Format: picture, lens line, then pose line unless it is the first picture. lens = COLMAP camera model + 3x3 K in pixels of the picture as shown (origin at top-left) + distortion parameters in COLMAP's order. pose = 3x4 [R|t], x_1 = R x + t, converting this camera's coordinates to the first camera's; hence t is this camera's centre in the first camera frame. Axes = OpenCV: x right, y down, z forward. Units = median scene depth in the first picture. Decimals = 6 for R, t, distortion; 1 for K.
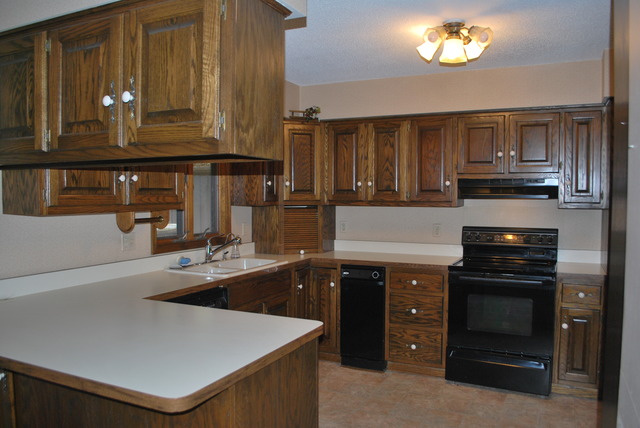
lens RADIAL K [[507.5, 0, 323.8], [0, 507.5, 218.2], [0, 0, 1]] dist [-0.085327, 0.013884]
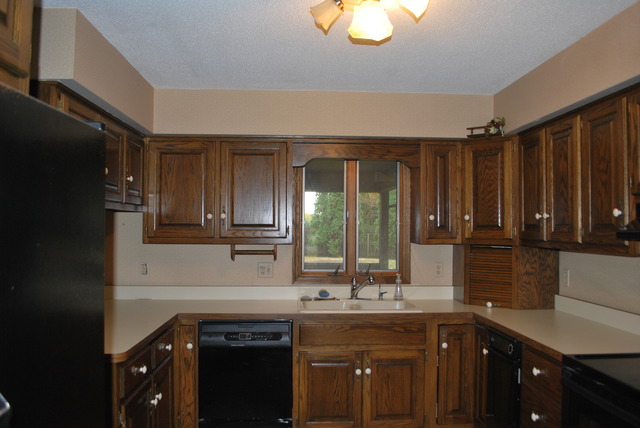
lens RADIAL K [[507.5, 0, 325.7], [0, 507.5, 219.4], [0, 0, 1]] dist [-0.085327, 0.013884]
pose [[0.484789, -0.012675, -0.874539, 0.552928], [-0.046131, 0.998133, -0.040038, -0.023383], [0.873414, 0.059753, 0.483299, 0.429745]]
